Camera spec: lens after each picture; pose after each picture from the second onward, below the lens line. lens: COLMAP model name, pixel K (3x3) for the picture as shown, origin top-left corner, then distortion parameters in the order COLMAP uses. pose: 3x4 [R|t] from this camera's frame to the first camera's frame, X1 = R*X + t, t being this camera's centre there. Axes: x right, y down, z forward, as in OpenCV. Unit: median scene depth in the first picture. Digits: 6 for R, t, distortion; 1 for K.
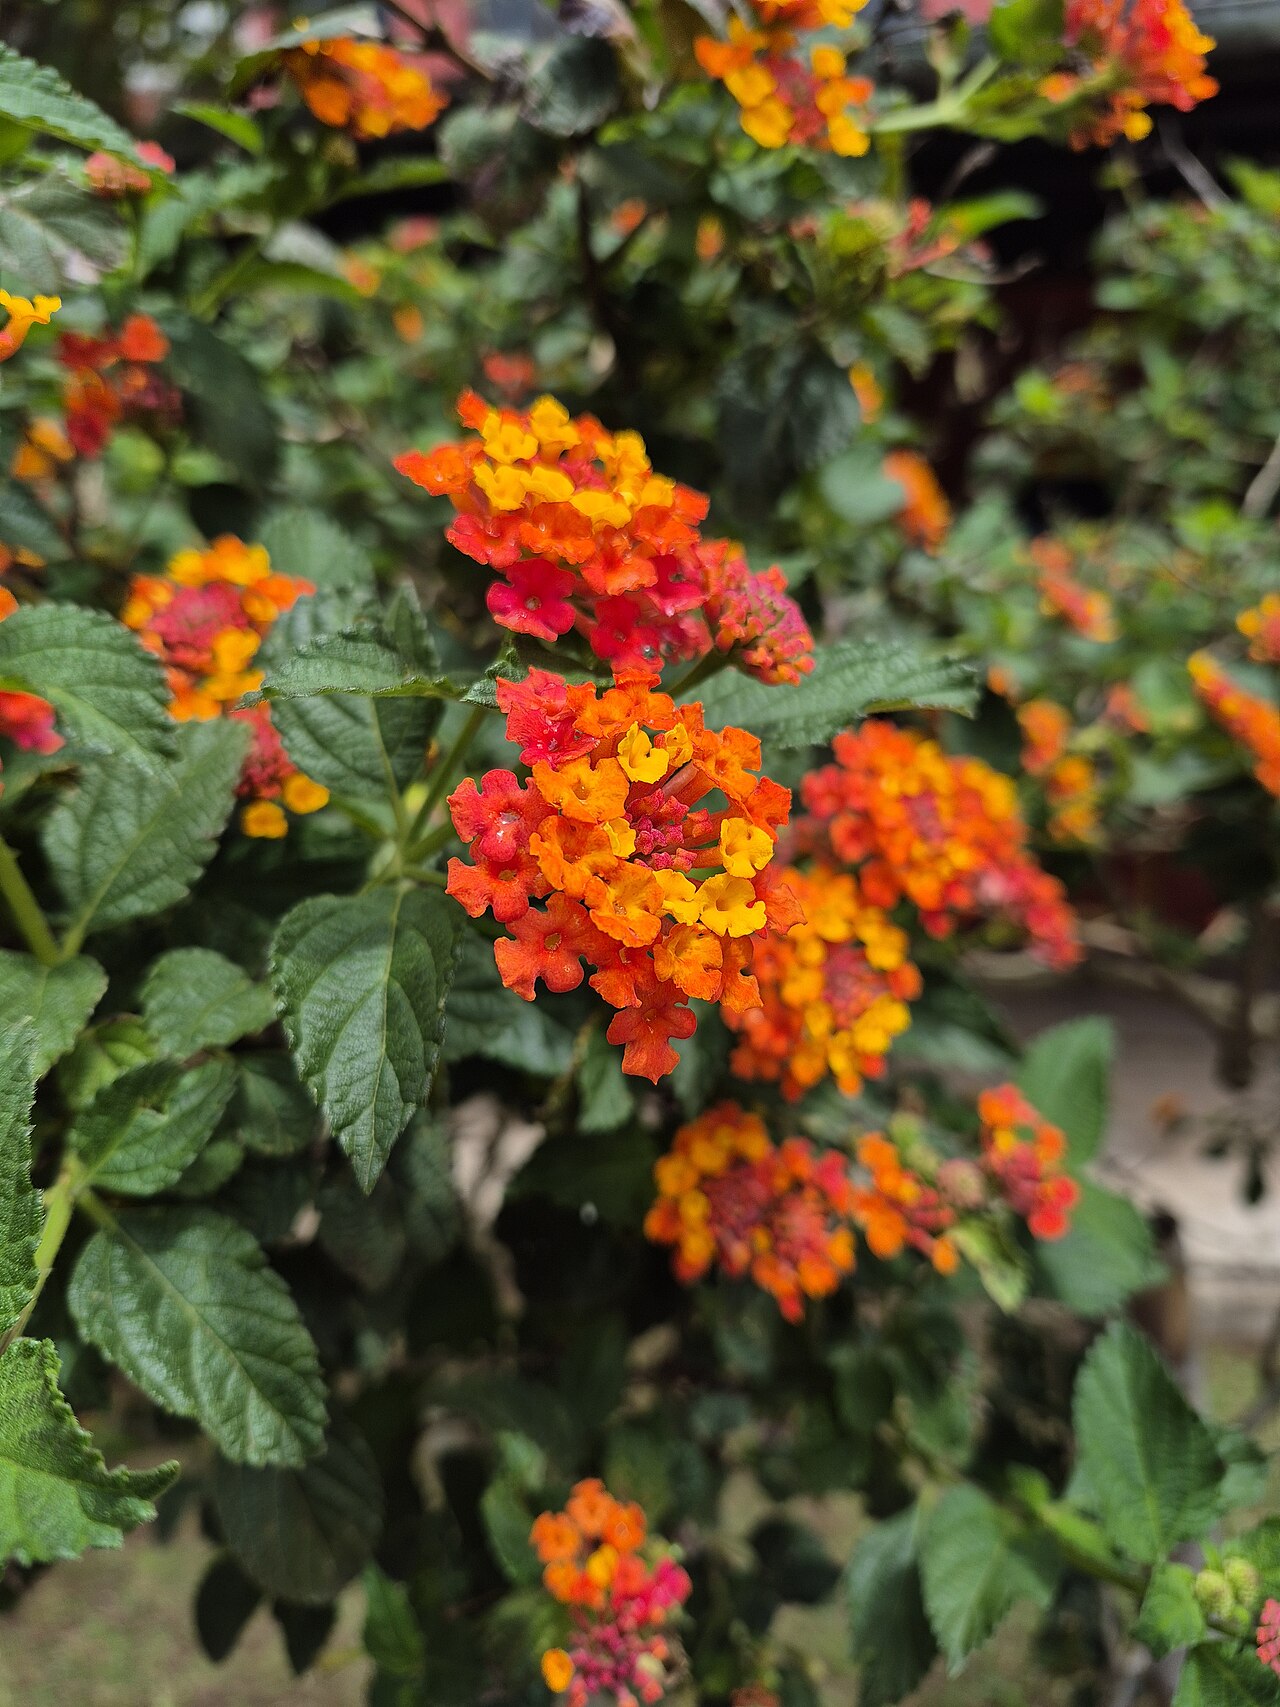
lens RADIAL K [[1235.1, 0, 640.0], [0, 1235.1, 853.5], [0, 0, 1]] dist [-0.002049, 0.000099]
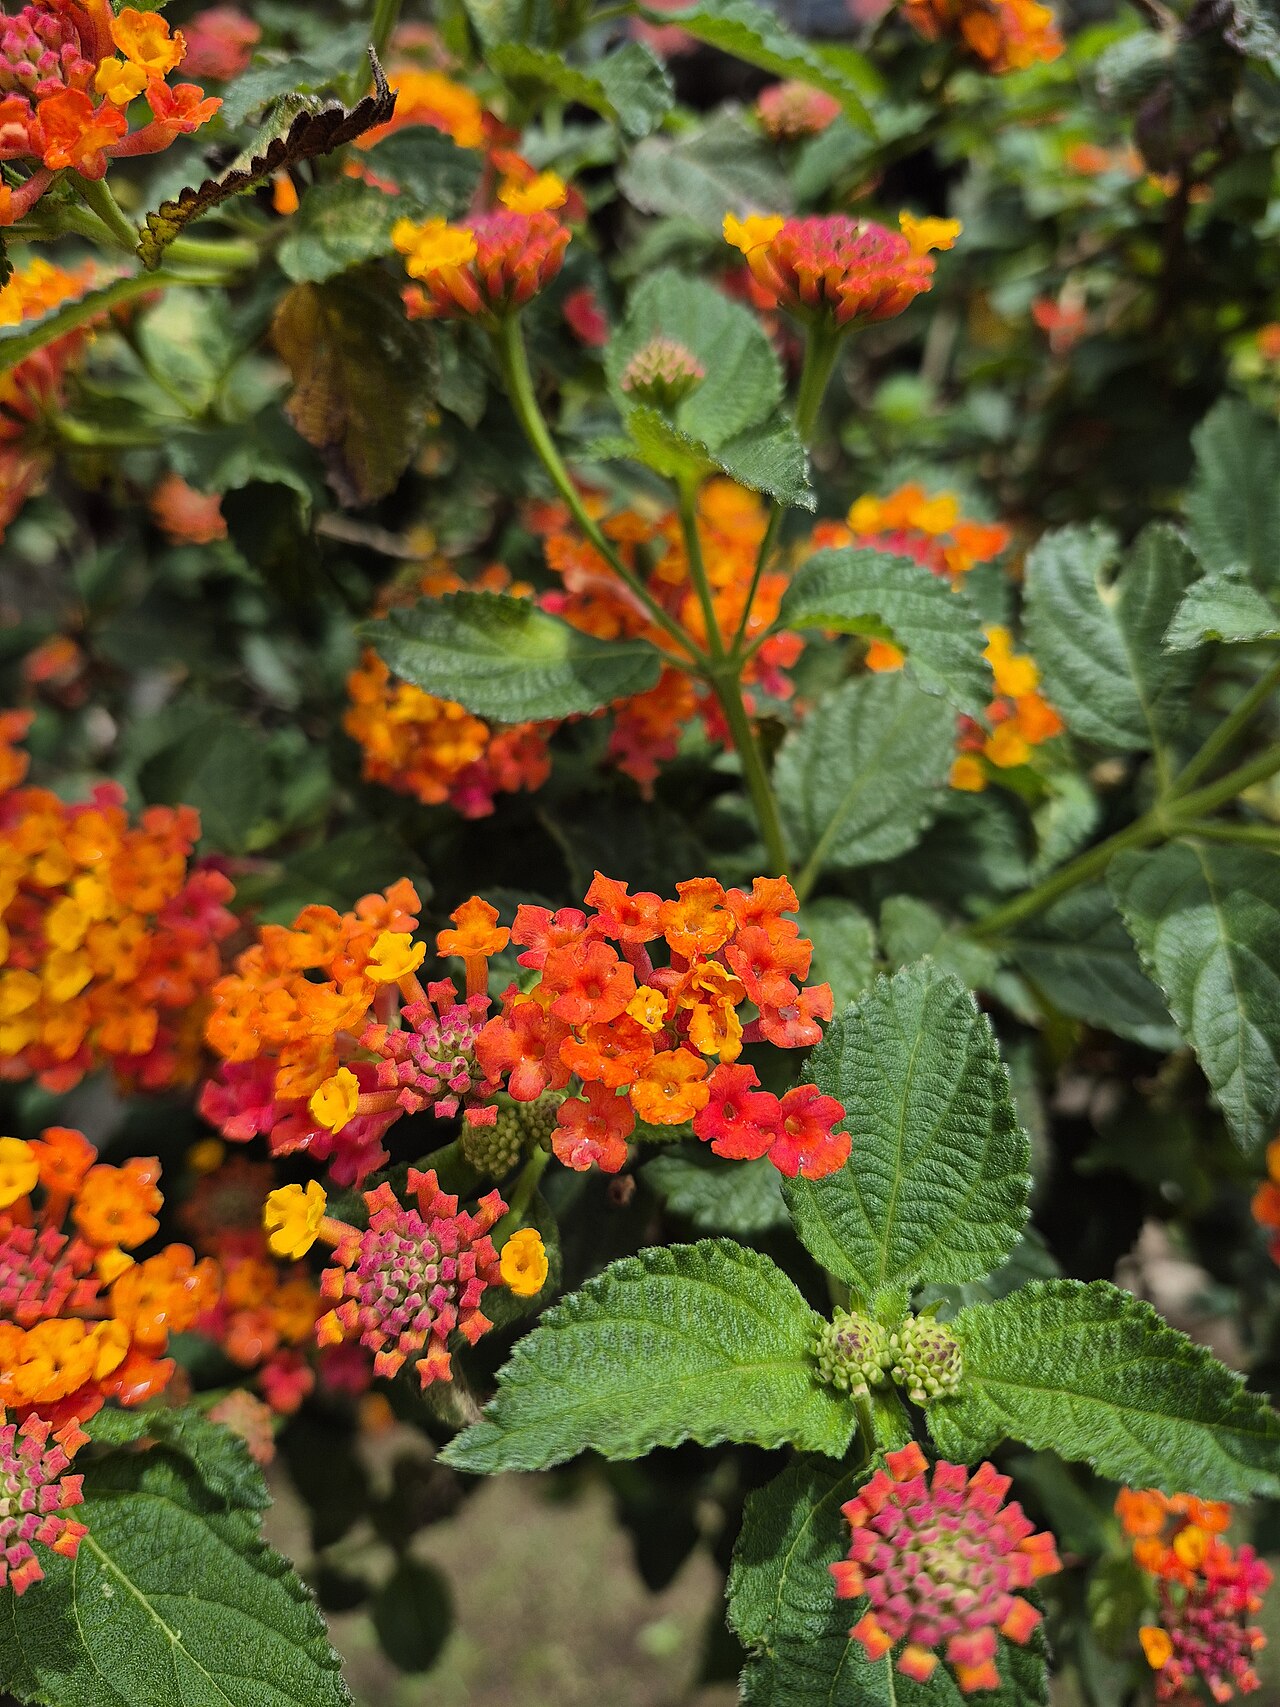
lens RADIAL K [[1242.8, 0, 635.2], [0, 1242.8, 859.2], [0, 0, 1]] dist [-0.042337, 0.058933]
pose [[0.993071, 0.033906, -0.112518, -0.477473], [-0.031178, 0.999178, 0.025913, 0.027178], [0.113304, -0.022226, 0.993312, -0.013231]]
